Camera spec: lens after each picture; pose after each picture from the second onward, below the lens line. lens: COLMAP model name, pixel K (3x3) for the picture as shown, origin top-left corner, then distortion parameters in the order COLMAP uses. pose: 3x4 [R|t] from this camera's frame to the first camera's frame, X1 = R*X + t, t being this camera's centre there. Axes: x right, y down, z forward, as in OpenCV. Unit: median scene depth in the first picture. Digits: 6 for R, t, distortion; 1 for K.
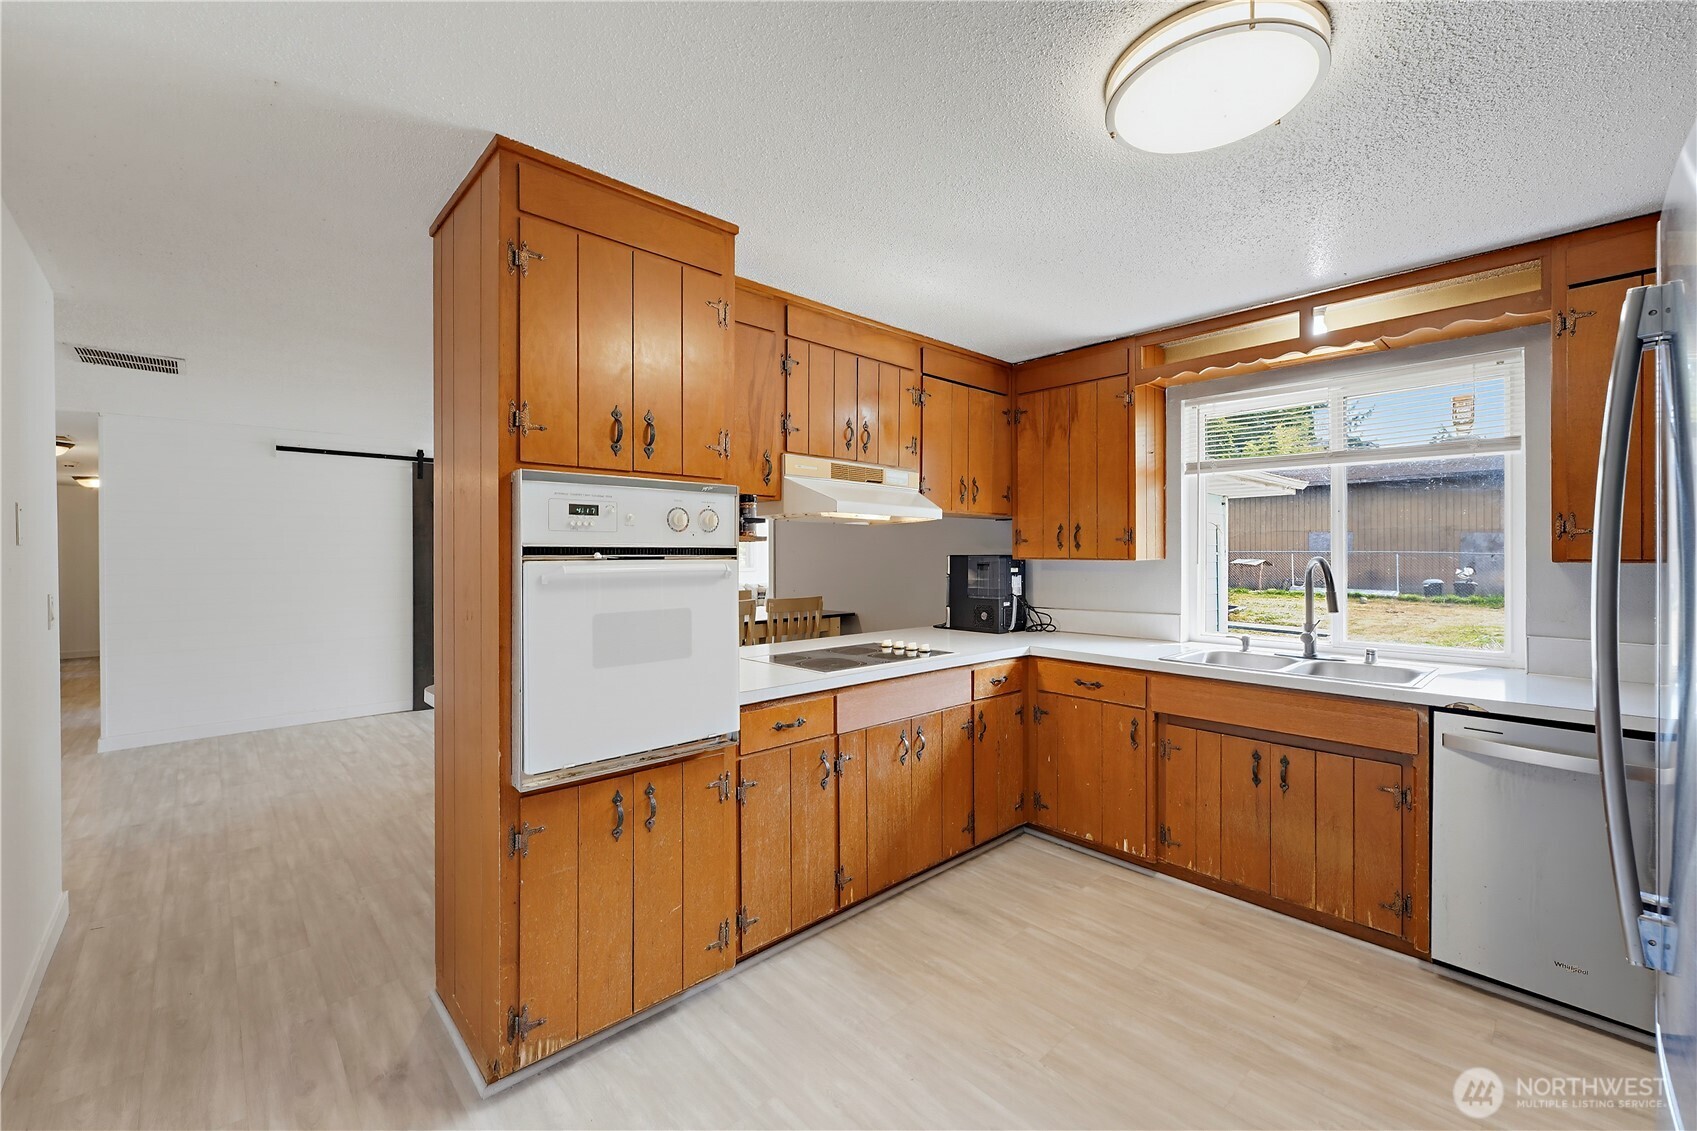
lens RADIAL K [[694.9, 0, 853.0], [0, 694.9, 558.7], [0, 0, 1]] dist [0.000207, 0.000114]
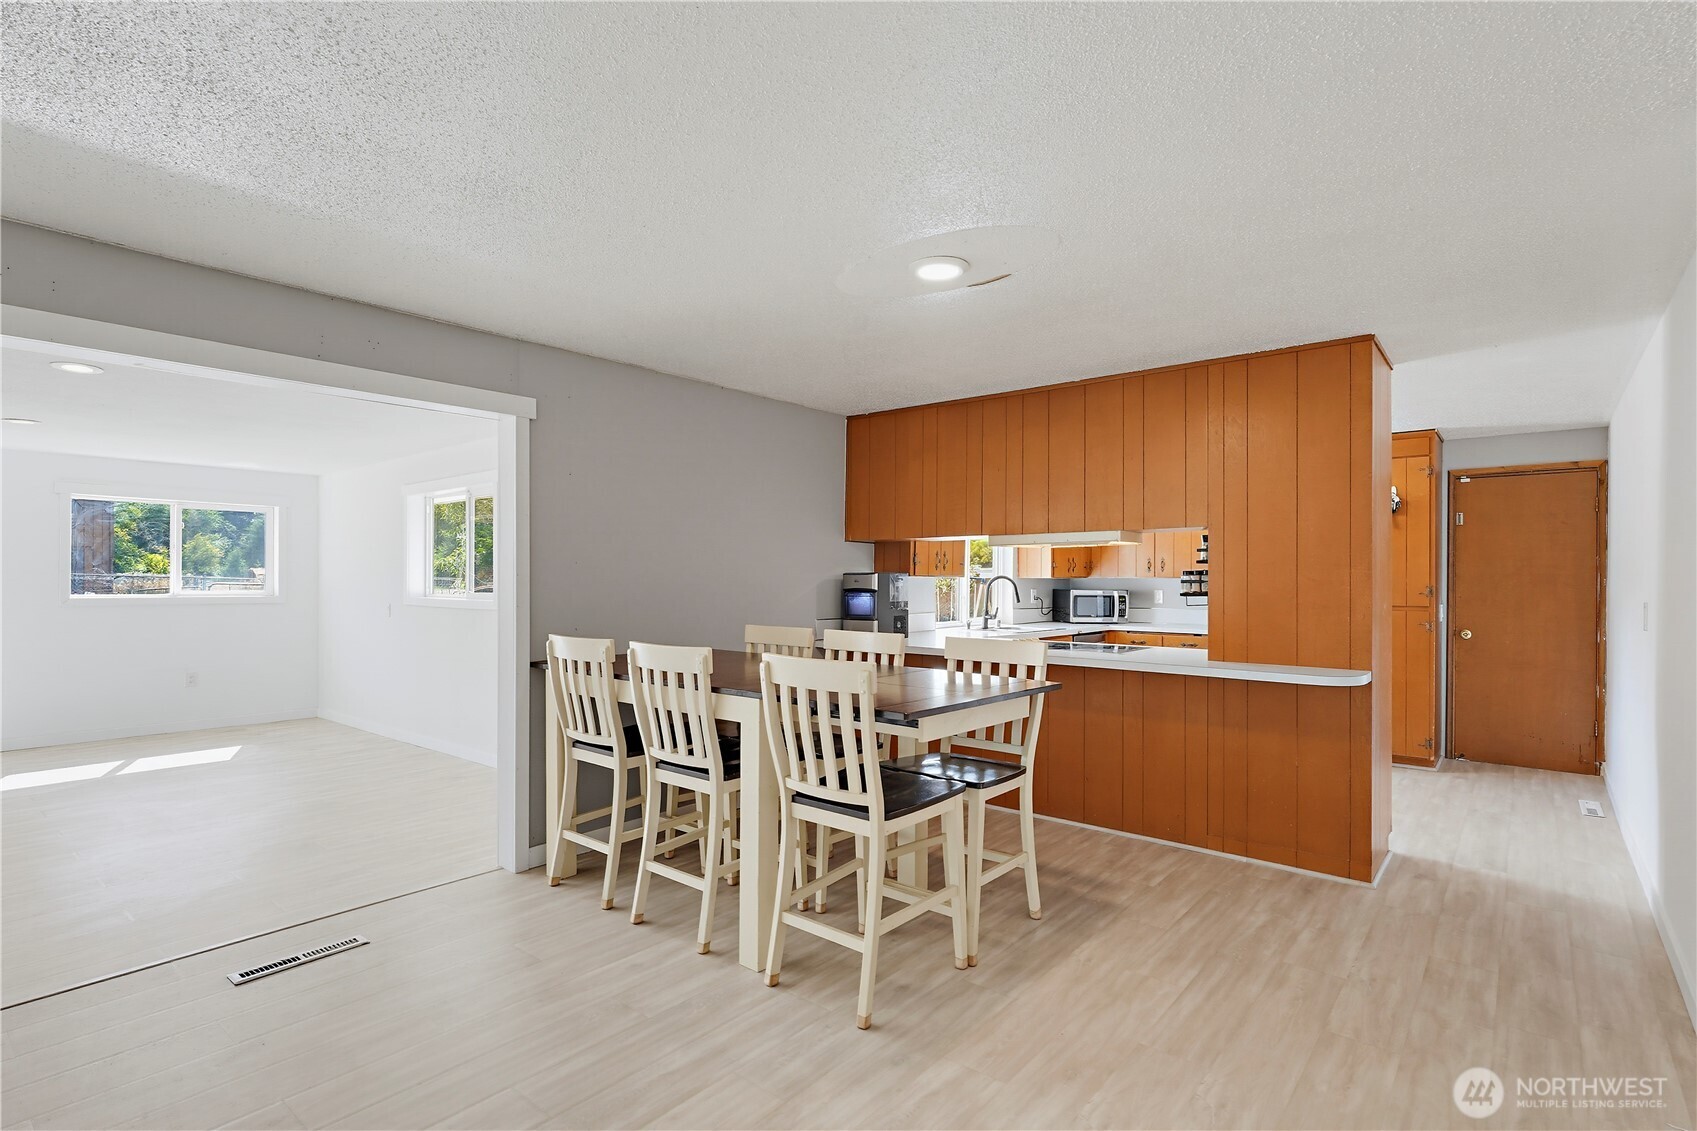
lens RADIAL K [[821.6, 0, 849.8], [0, 821.6, 583.6], [0, 0, 1]] dist [-0.001887, 0.000092]
pose [[-0.125894, -0.003328, 0.992038, -1.568912], [0.001833, 0.999992, 0.003587, 0.010220], [-0.992042, 0.002270, -0.125887, 1.677113]]
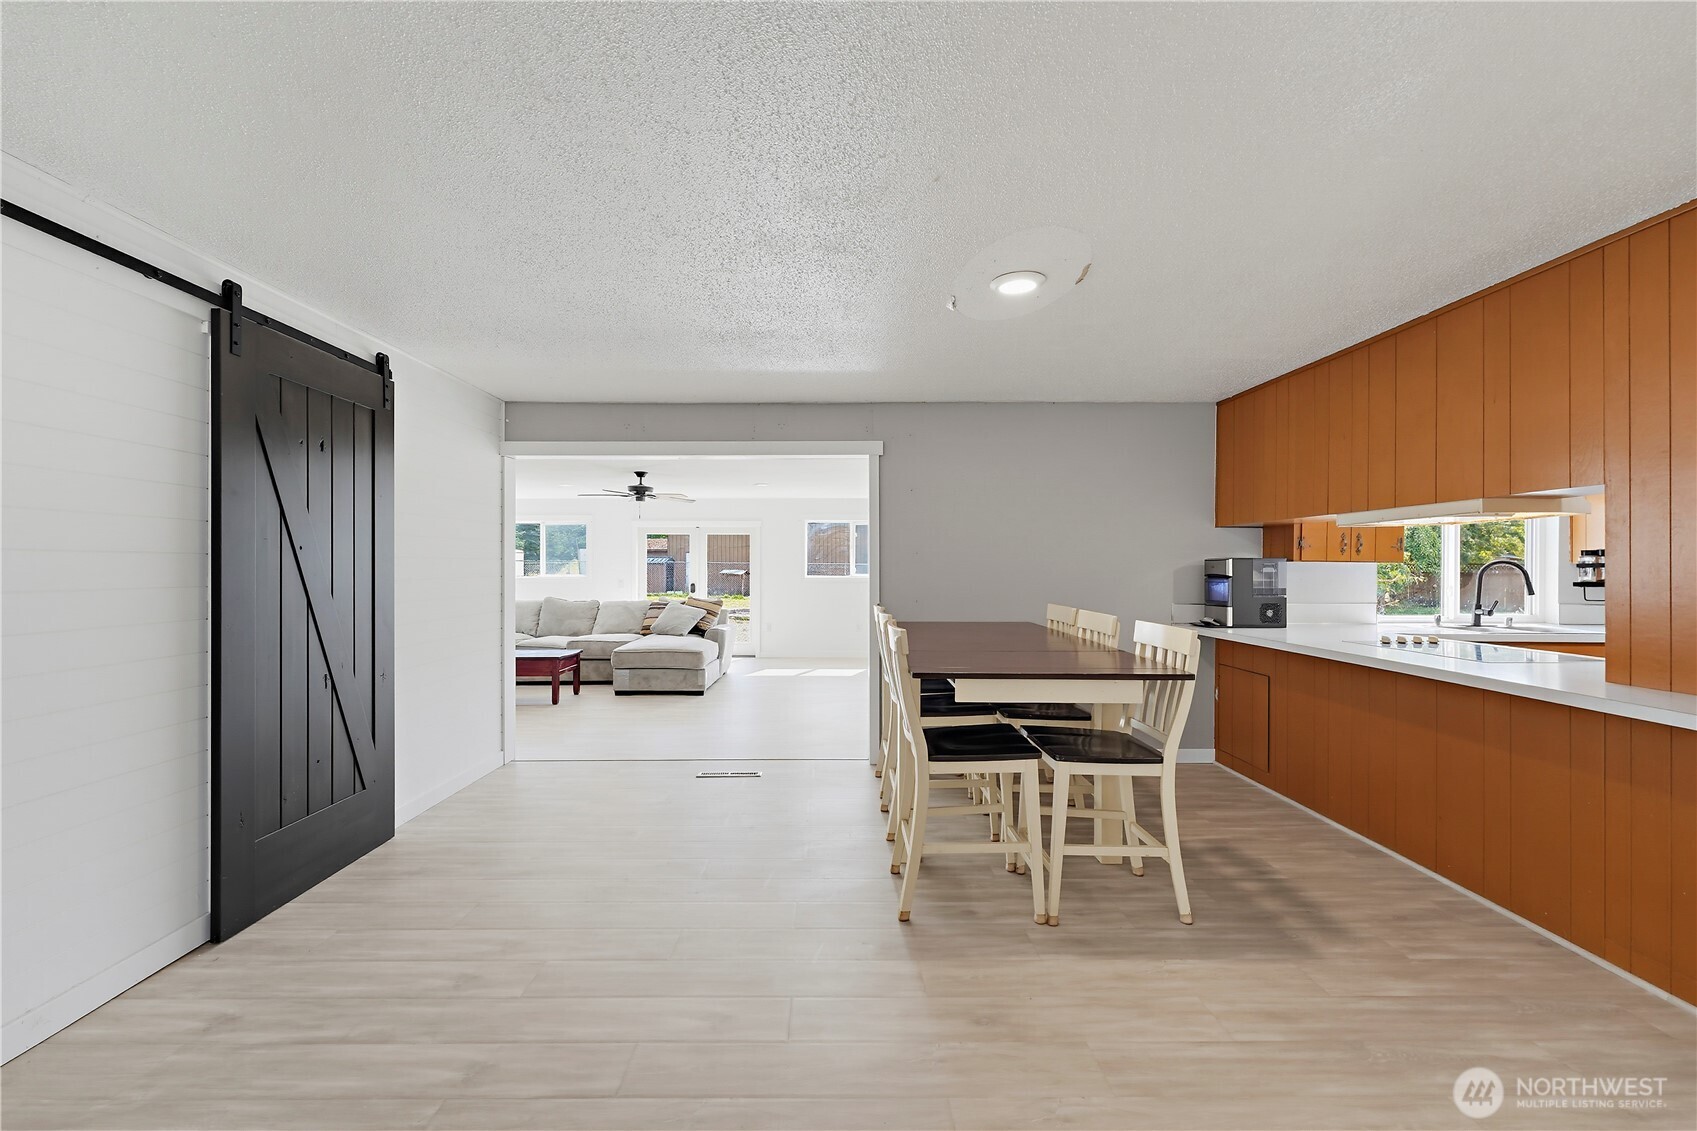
lens RADIAL K [[682.9, 0, 840.6], [0, 682.9, 566.8], [0, 0, 1]] dist [-0.000619, -0.000060]
pose [[0.677050, 0.003615, 0.735928, -1.439712], [-0.000261, 0.999989, -0.004672, 0.018487], [-0.735937, 0.002971, 0.677044, 1.025038]]
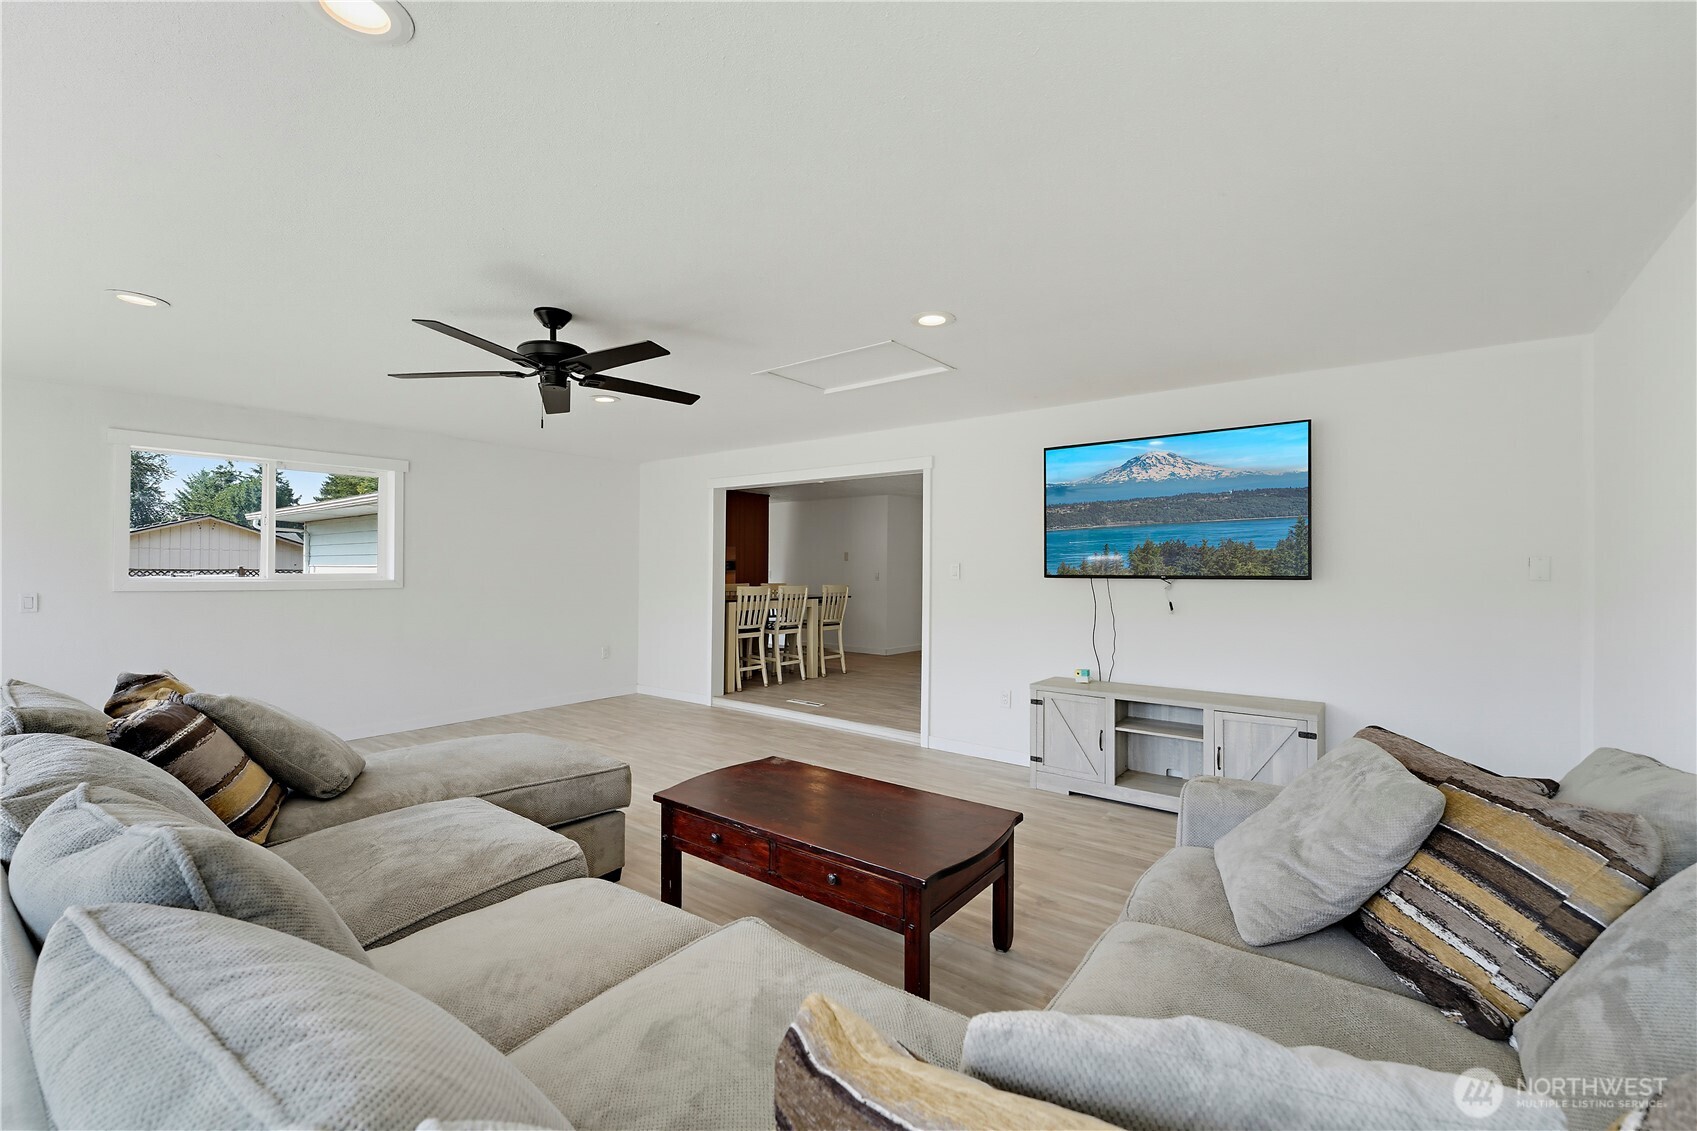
lens RADIAL K [[722.3, 0, 848.5], [0, 722.3, 565.5], [0, 0, 1]] dist [-0.002356, -0.000114]
pose [[-0.987521, -0.004474, -0.157424, -0.253794], [-0.004455, 0.999990, -0.000473, 0.018325], [0.157425, 0.000234, -0.987531, 4.614292]]
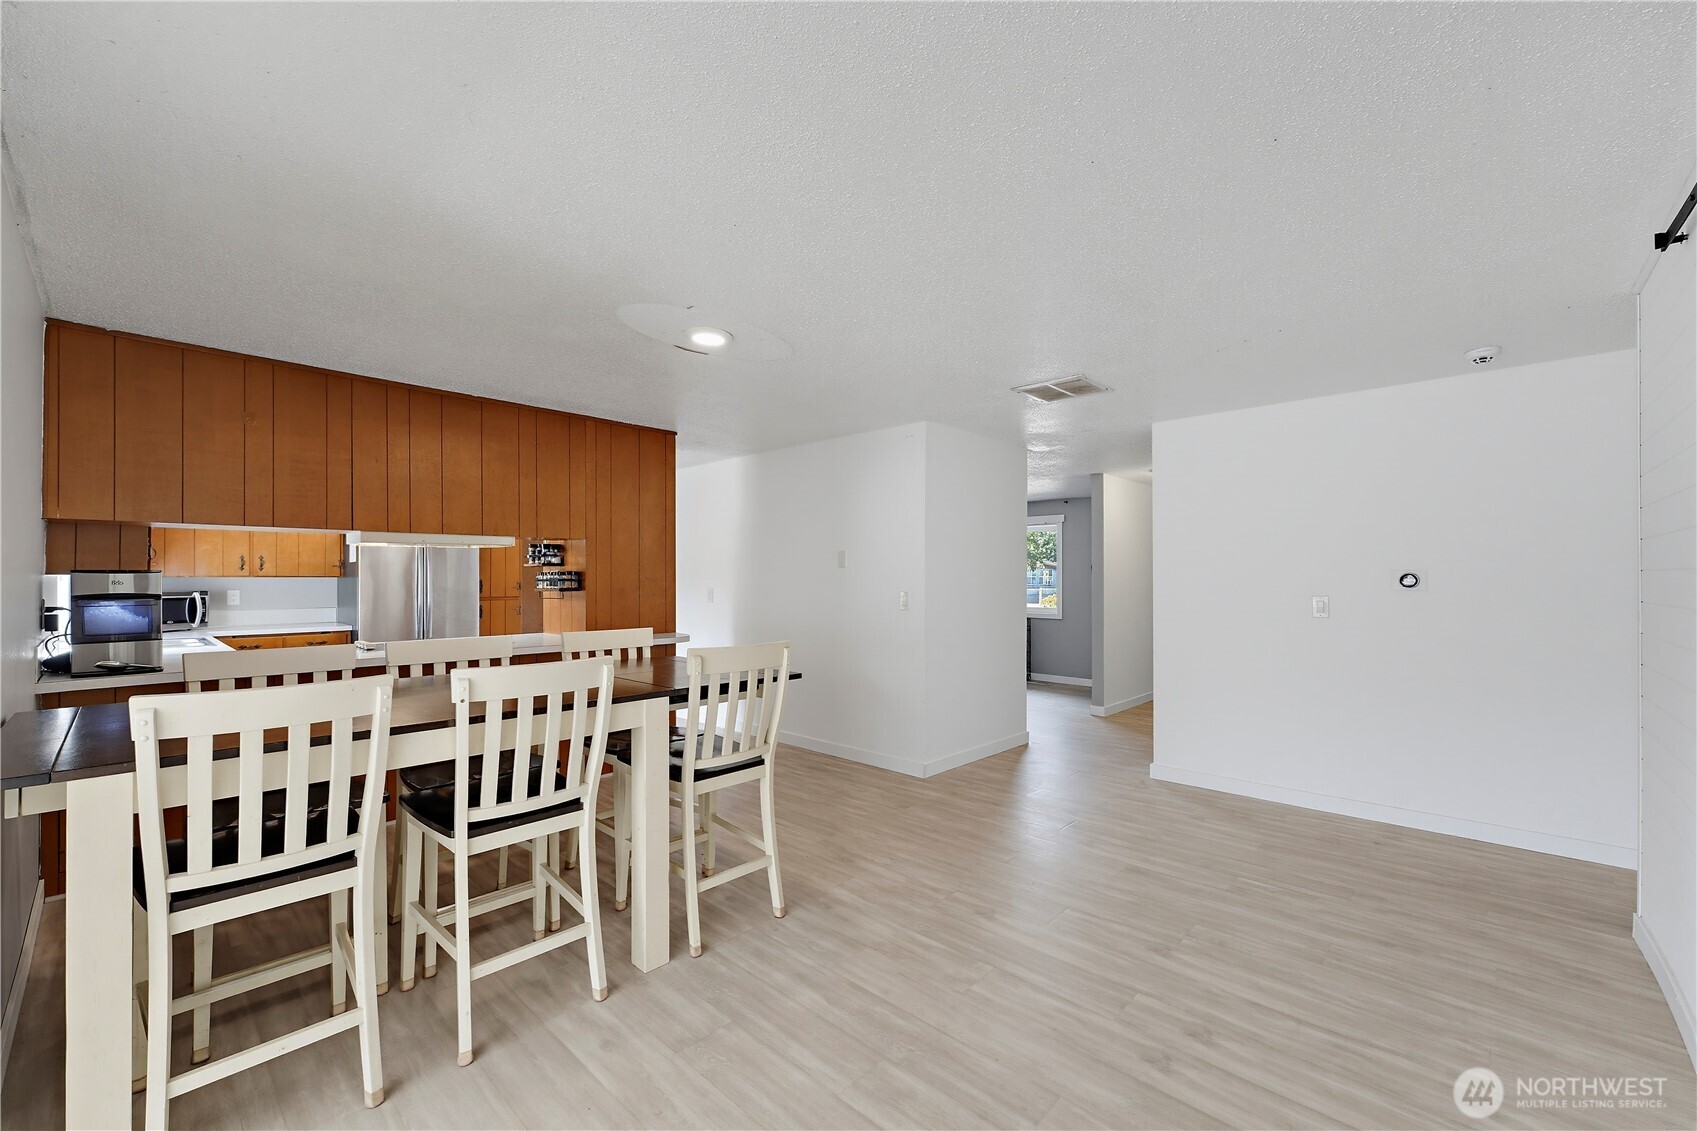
lens RADIAL K [[682.9, 0, 840.6], [0, 682.9, 566.8], [0, 0, 1]] dist [-0.000619, -0.000060]
pose [[-0.998691, 0.004524, -0.050958, -0.778819], [0.005032, 0.999939, -0.009849, 0.001560], [0.050911, -0.010092, -0.998652, 2.491212]]
